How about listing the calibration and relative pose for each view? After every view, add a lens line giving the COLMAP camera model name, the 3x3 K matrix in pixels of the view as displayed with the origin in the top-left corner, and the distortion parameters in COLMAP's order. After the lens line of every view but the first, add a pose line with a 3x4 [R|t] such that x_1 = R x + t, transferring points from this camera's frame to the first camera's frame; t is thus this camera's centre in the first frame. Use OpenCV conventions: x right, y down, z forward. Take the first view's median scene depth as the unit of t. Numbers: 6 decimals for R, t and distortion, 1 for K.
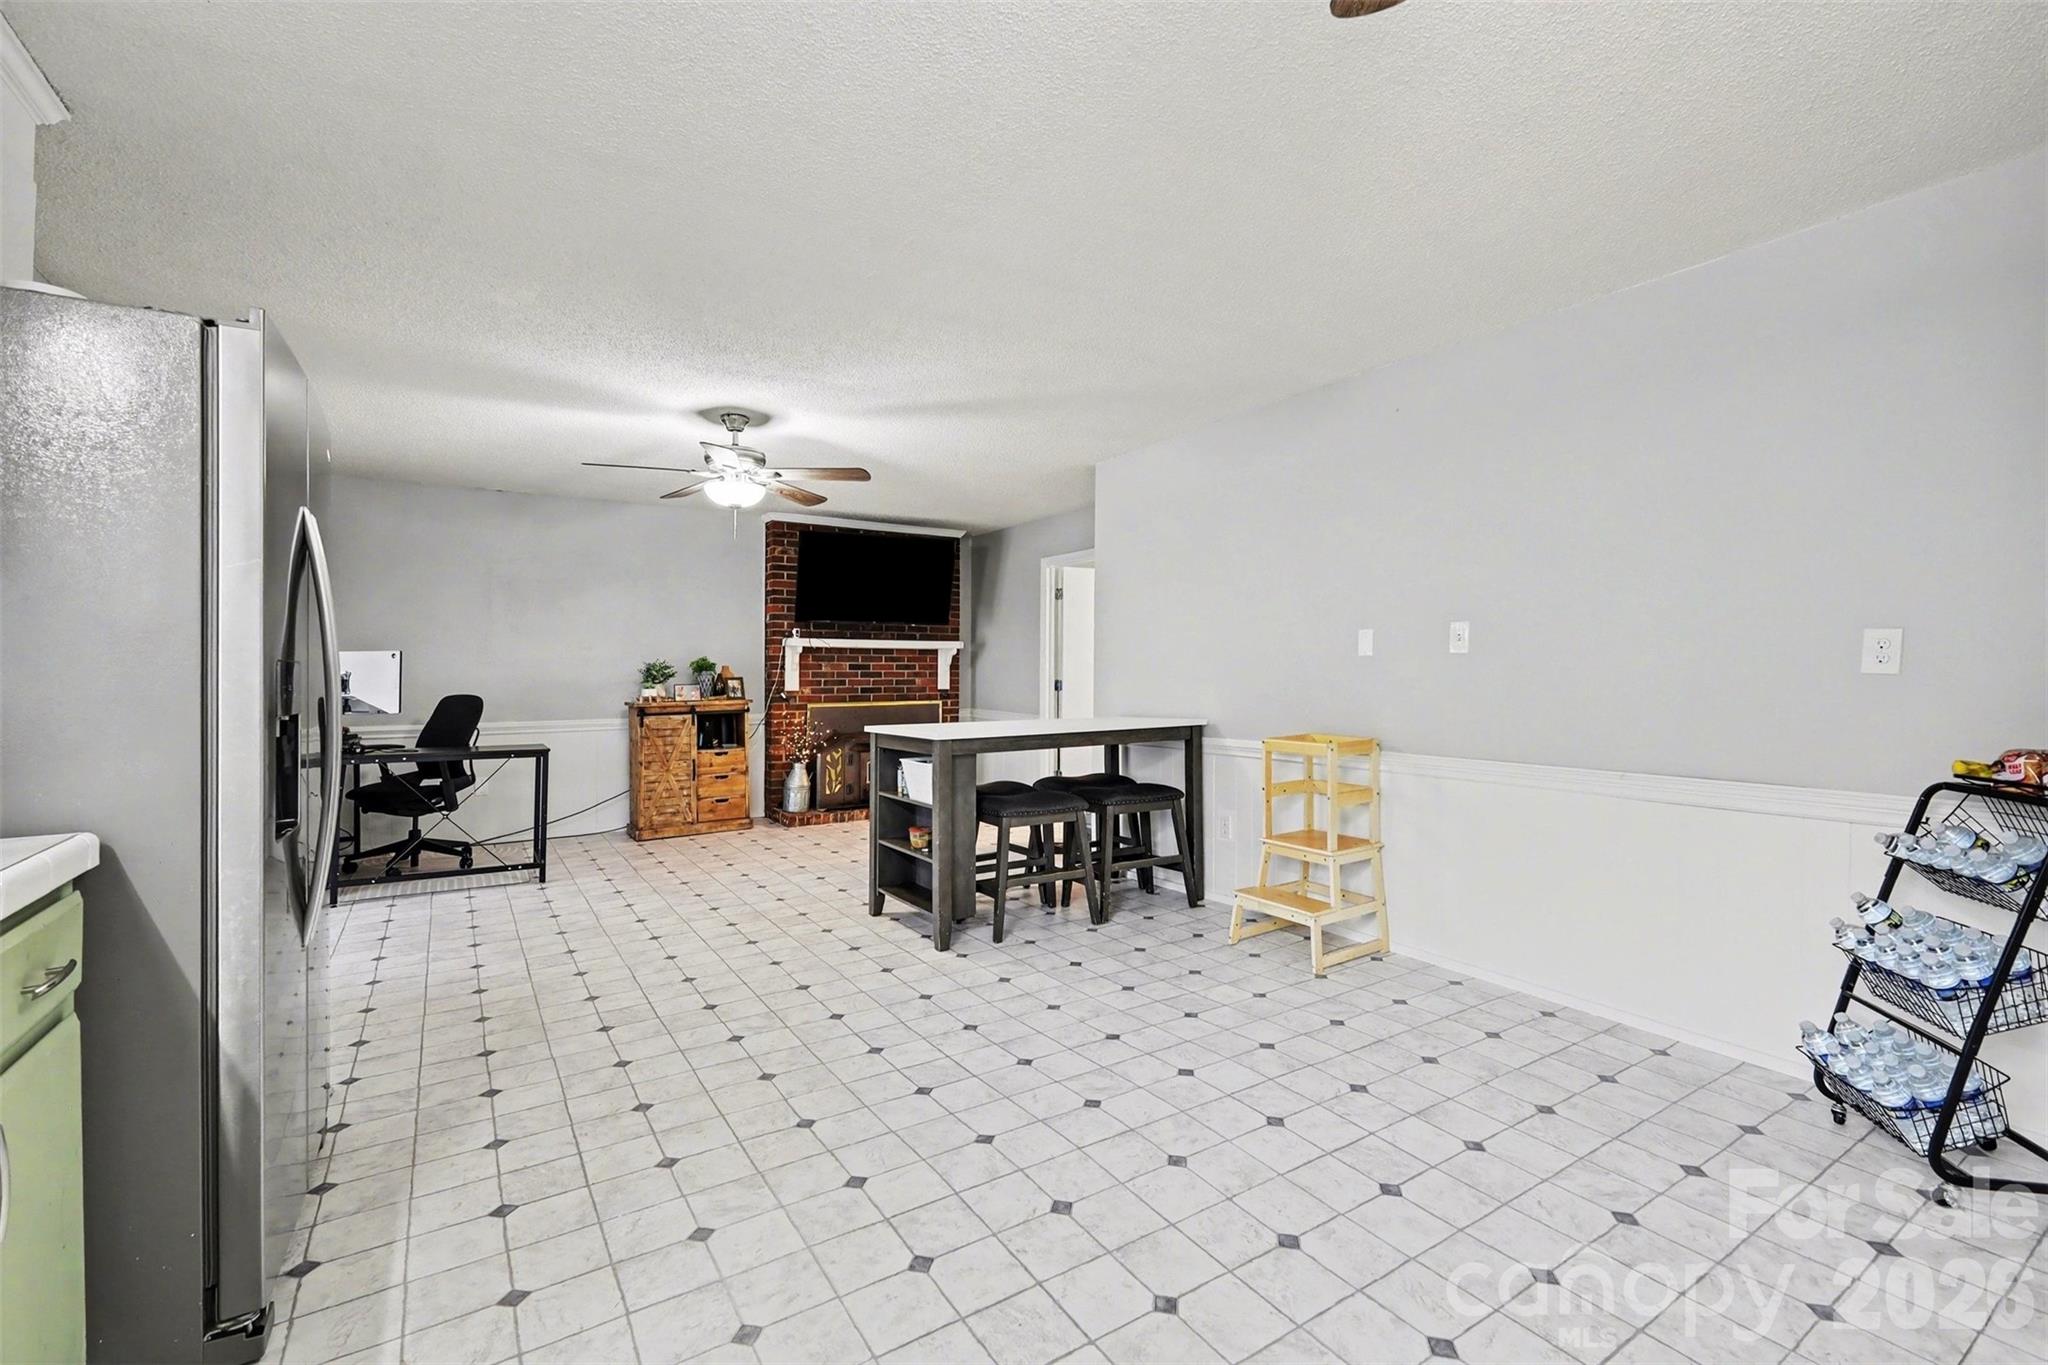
lens RADIAL K [[898.9, 0, 1022.0], [0, 898.9, 664.7], [0, 0, 1]] dist [0.009396, 0.000191]
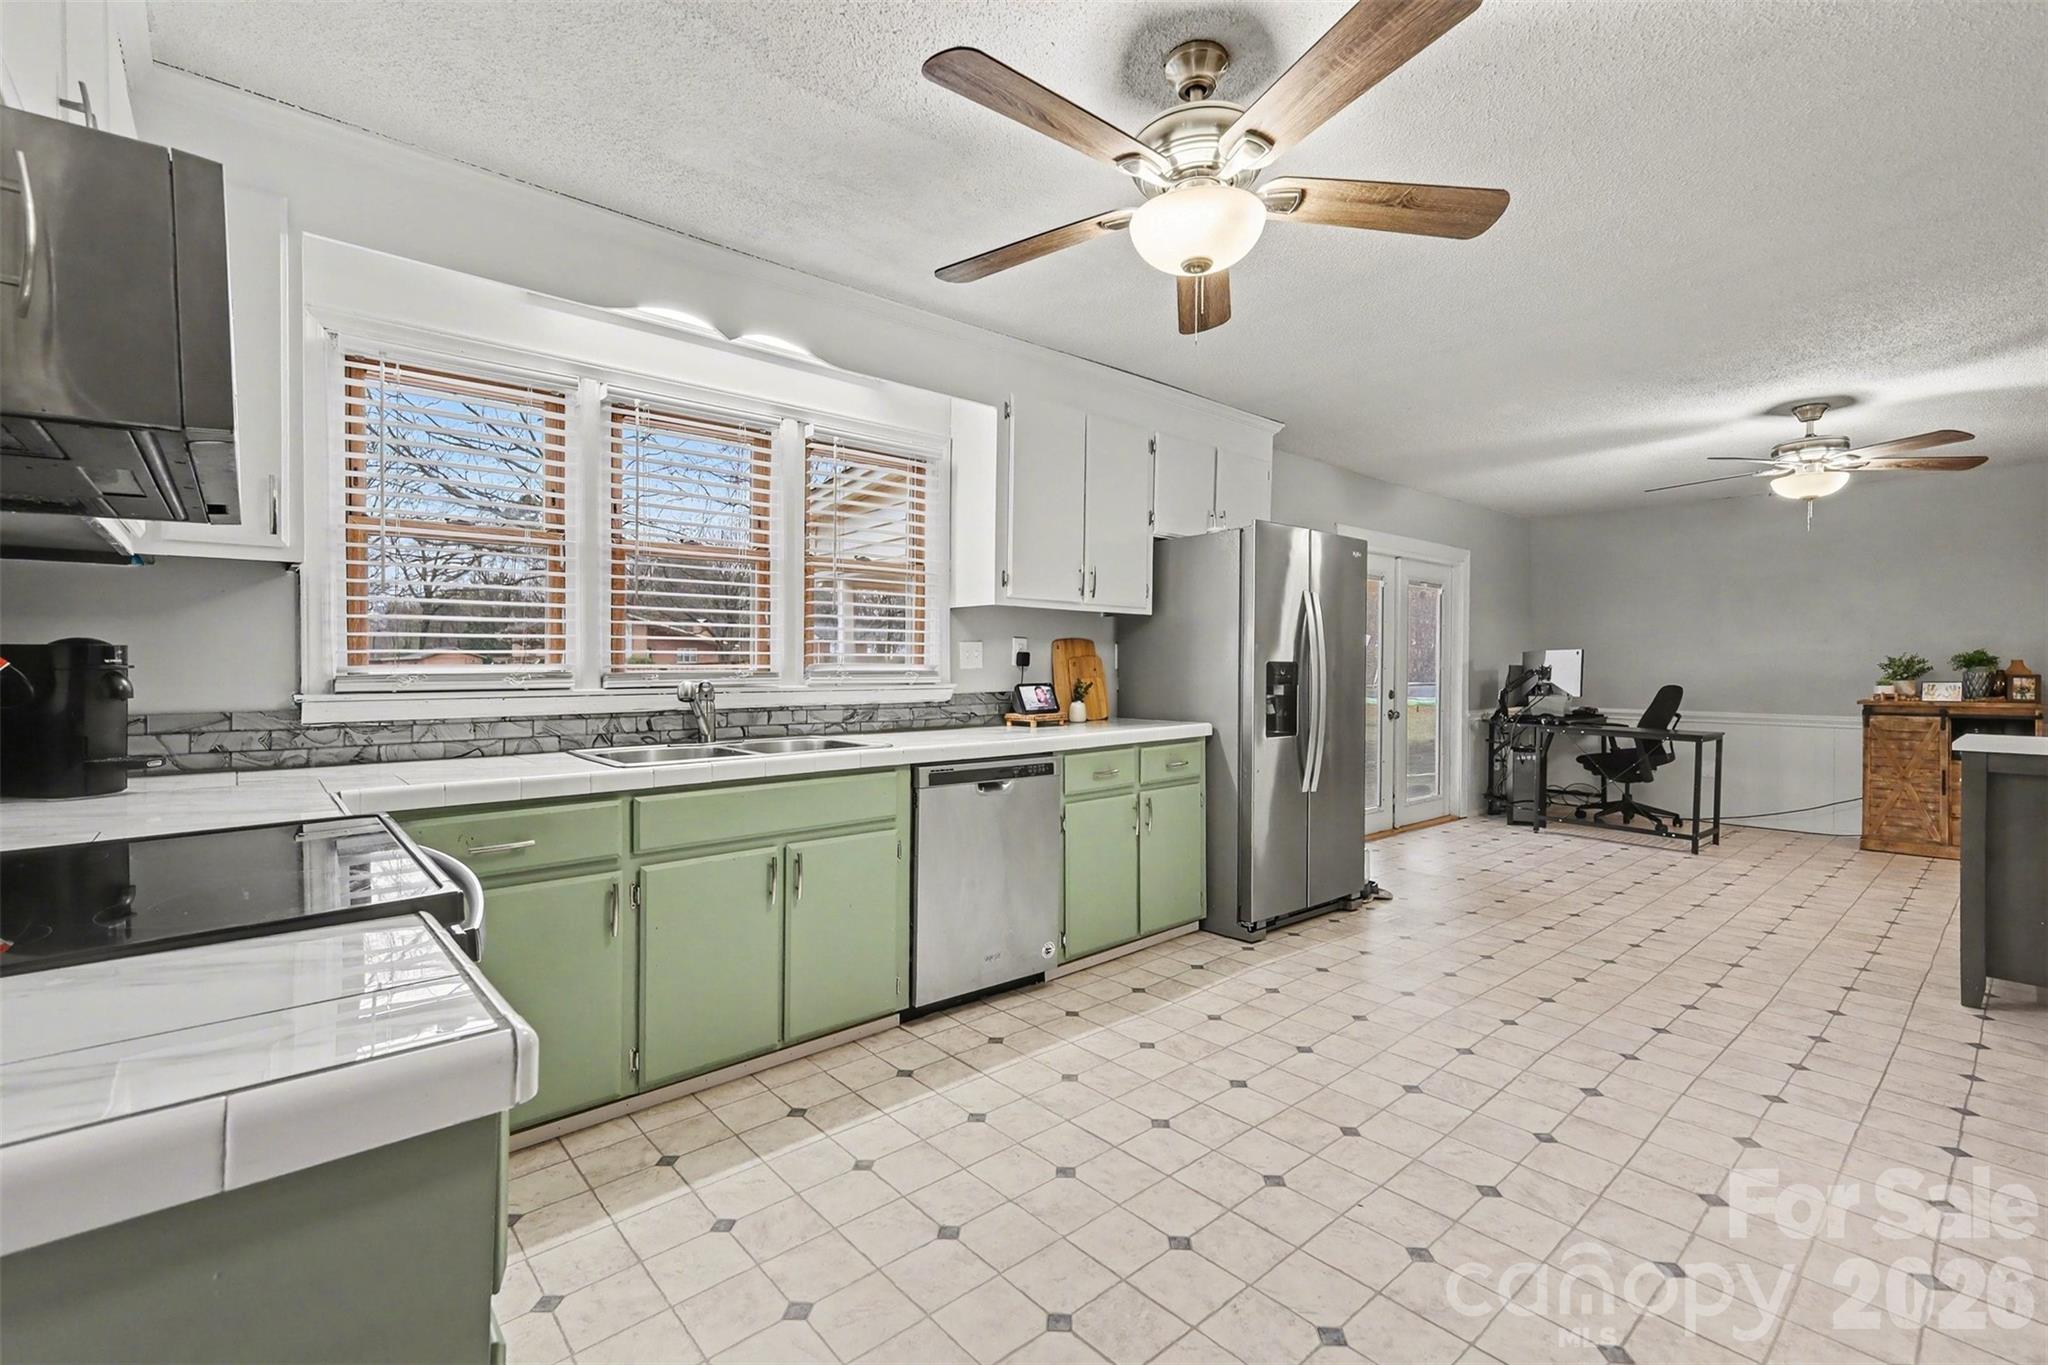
lens RADIAL K [[898.9, 0, 1024.3], [0, 898.9, 676.4], [0, 0, 1]] dist [0.009396, 0.000191]
pose [[0.148134, 0.020852, -0.988747, 0.411142], [0.001768, 0.999771, 0.021349, -0.003907], [0.988966, -0.004911, 0.148064, 0.008829]]
